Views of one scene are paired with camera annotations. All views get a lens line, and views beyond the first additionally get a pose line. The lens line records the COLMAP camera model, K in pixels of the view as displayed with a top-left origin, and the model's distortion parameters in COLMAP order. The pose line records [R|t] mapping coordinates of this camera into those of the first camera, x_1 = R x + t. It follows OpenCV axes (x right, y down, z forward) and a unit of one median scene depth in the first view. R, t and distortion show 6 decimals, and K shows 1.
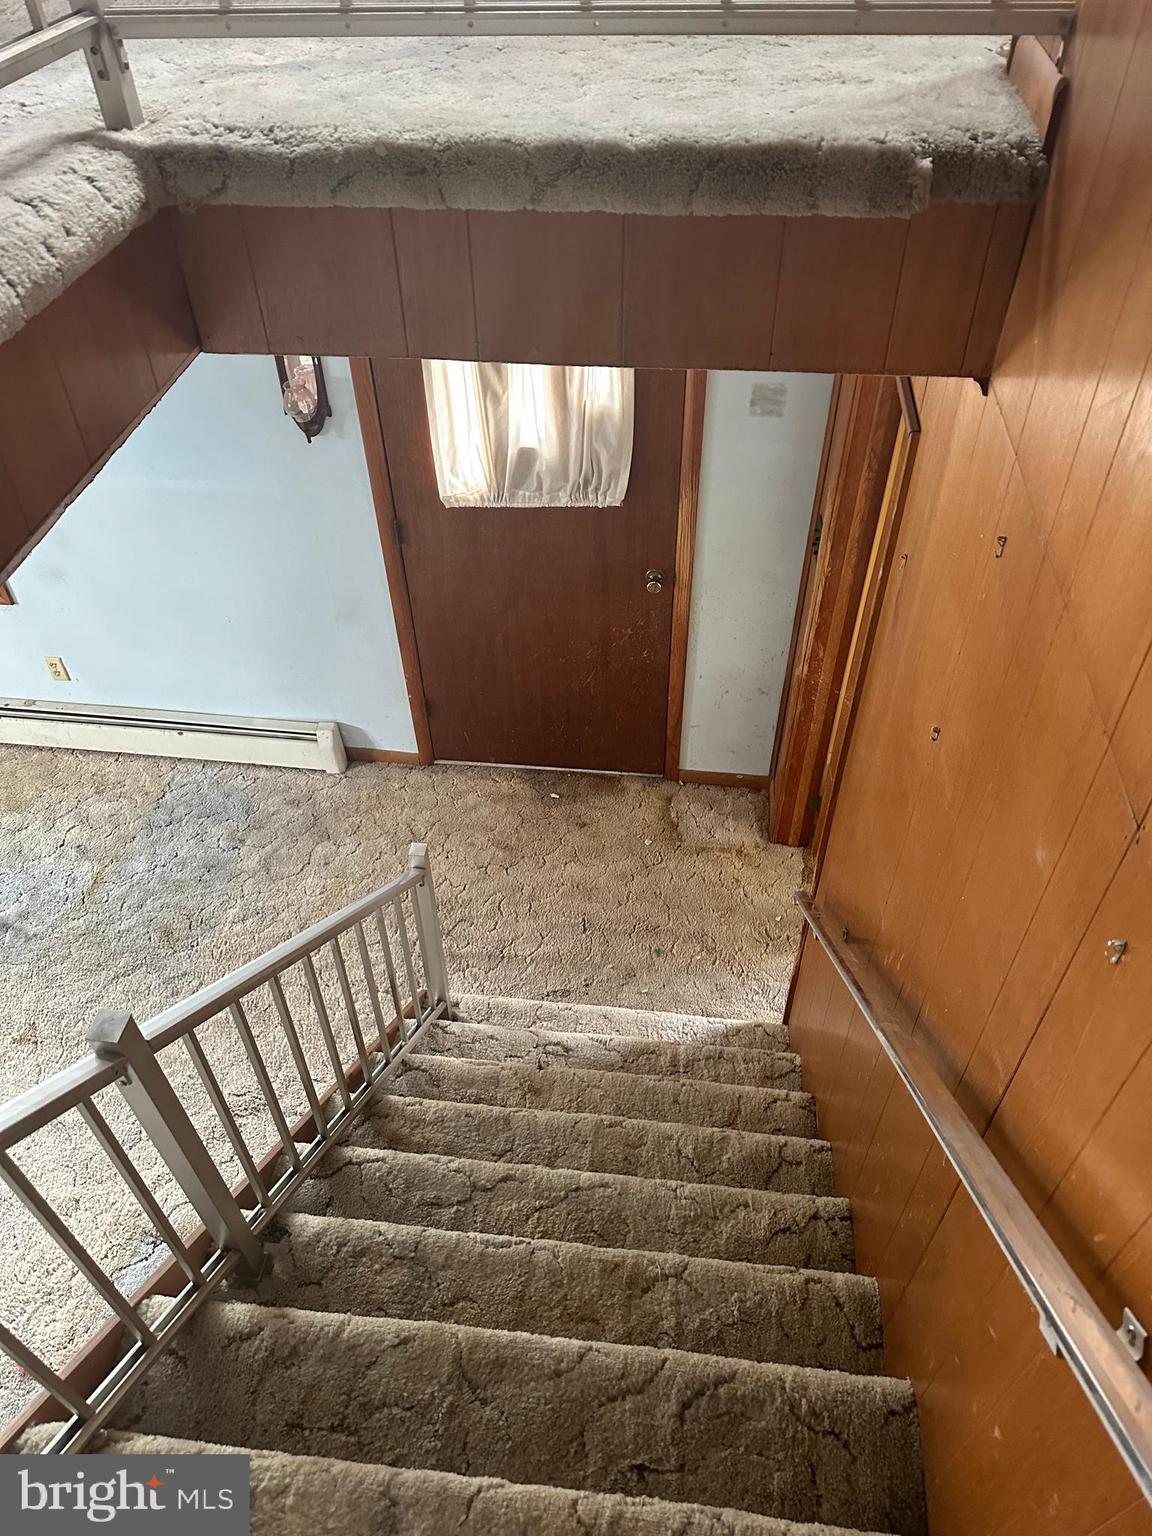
lens RADIAL K [[1066.2, 0, 576.0], [0, 1066.2, 768.0], [0, 0, 1]] dist [0.102931, -0.115969]
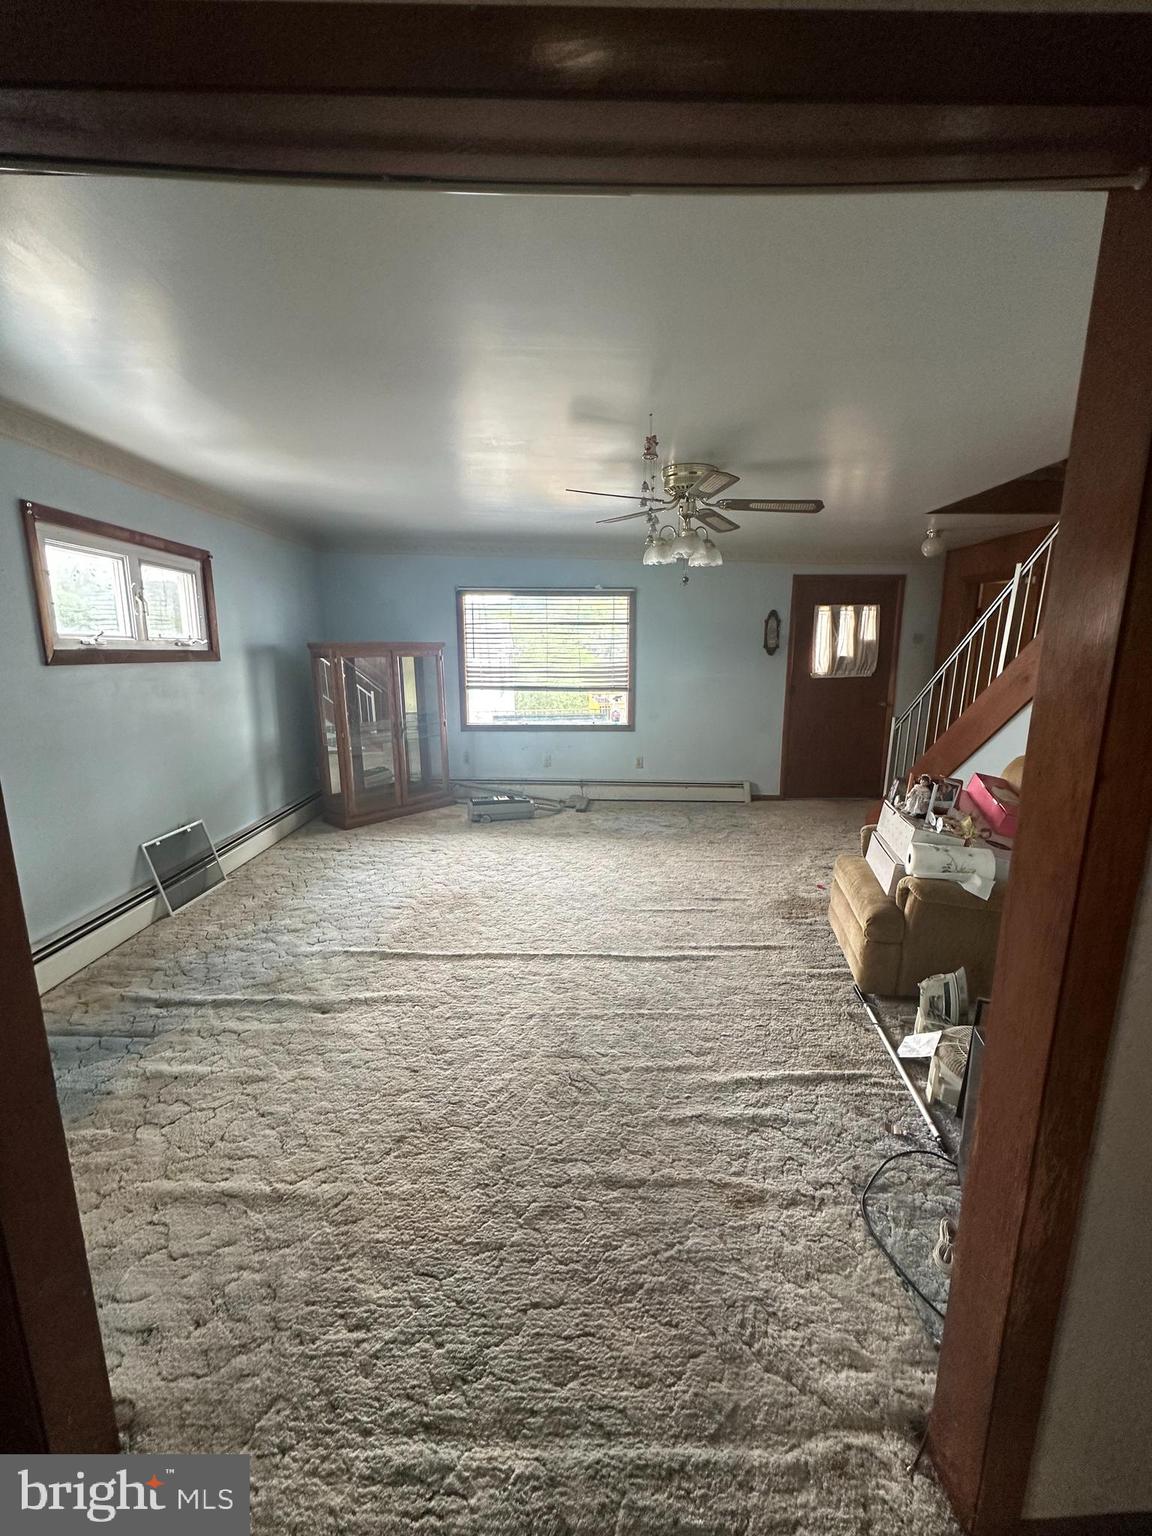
lens RADIAL K [[612.5, 0, 576.0], [0, 612.5, 768.0], [0, 0, 1]] dist [-0.002372, -0.000109]
pose [[0.992165, -0.003679, 0.124884, -0.980764], [0.071680, 0.835455, -0.544864, 0.831222], [-0.102330, 0.549546, 0.829173, -0.181061]]
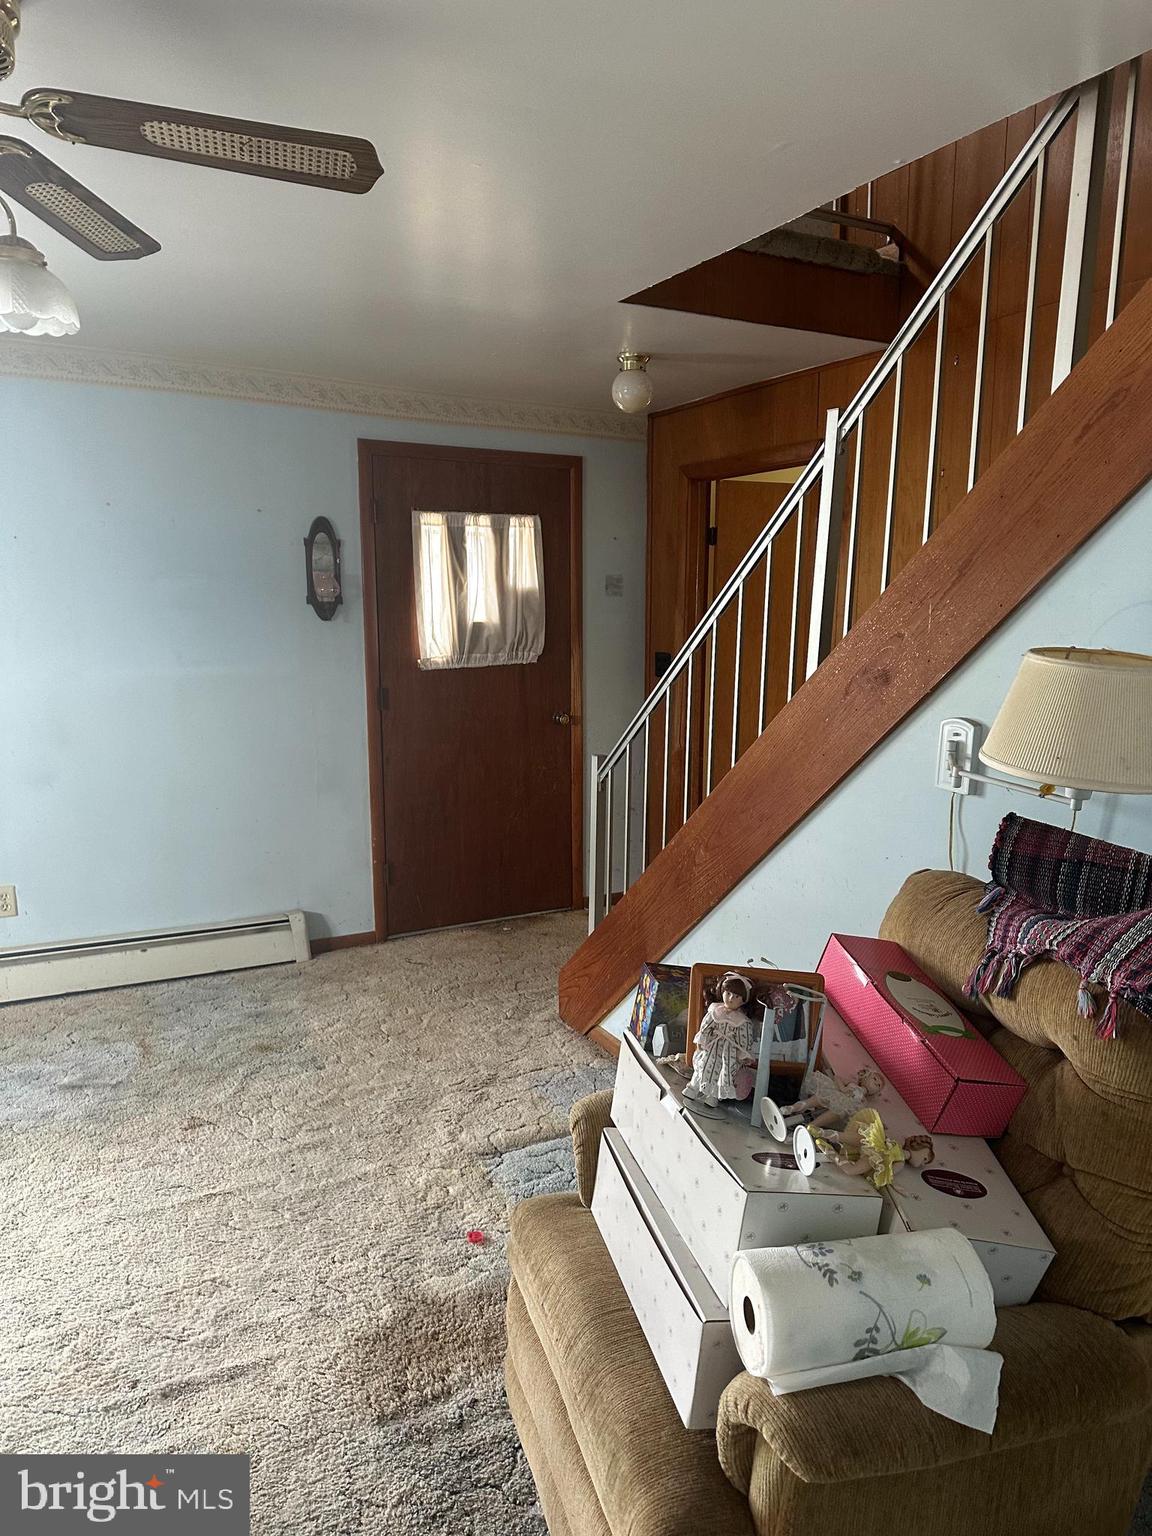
lens RADIAL K [[1066.2, 0, 576.0], [0, 1066.2, 768.0], [0, 0, 1]] dist [0.102931, -0.115969]
pose [[0.814354, -0.067105, 0.576476, -0.750566], [0.393152, 0.794449, -0.462906, 0.552049], [-0.426918, 0.603612, 0.673345, 0.097785]]
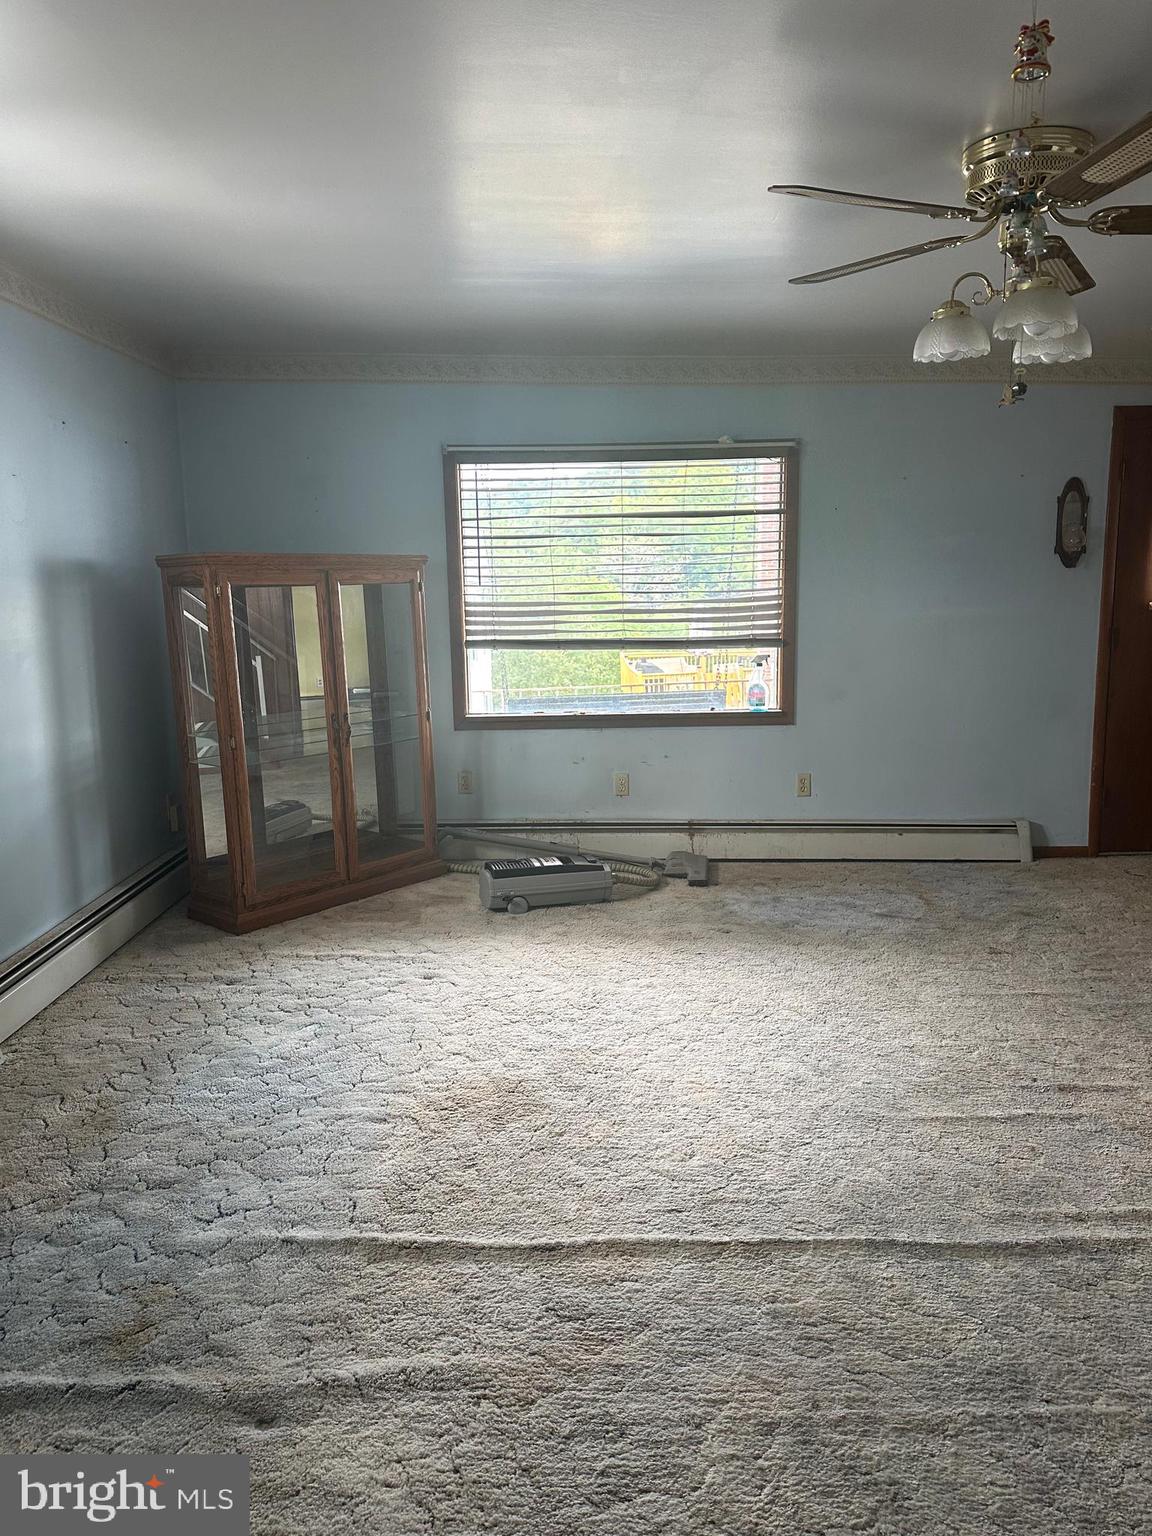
lens RADIAL K [[1068.1, 0, 574.6], [0, 1068.1, 764.6], [0, 0, 1]] dist [0.086240, -0.121768]
pose [[0.993051, -0.016827, 0.116477, -1.092800], [0.080059, 0.822016, -0.563808, 0.702981], [-0.086259, 0.569215, 0.817651, -0.017637]]
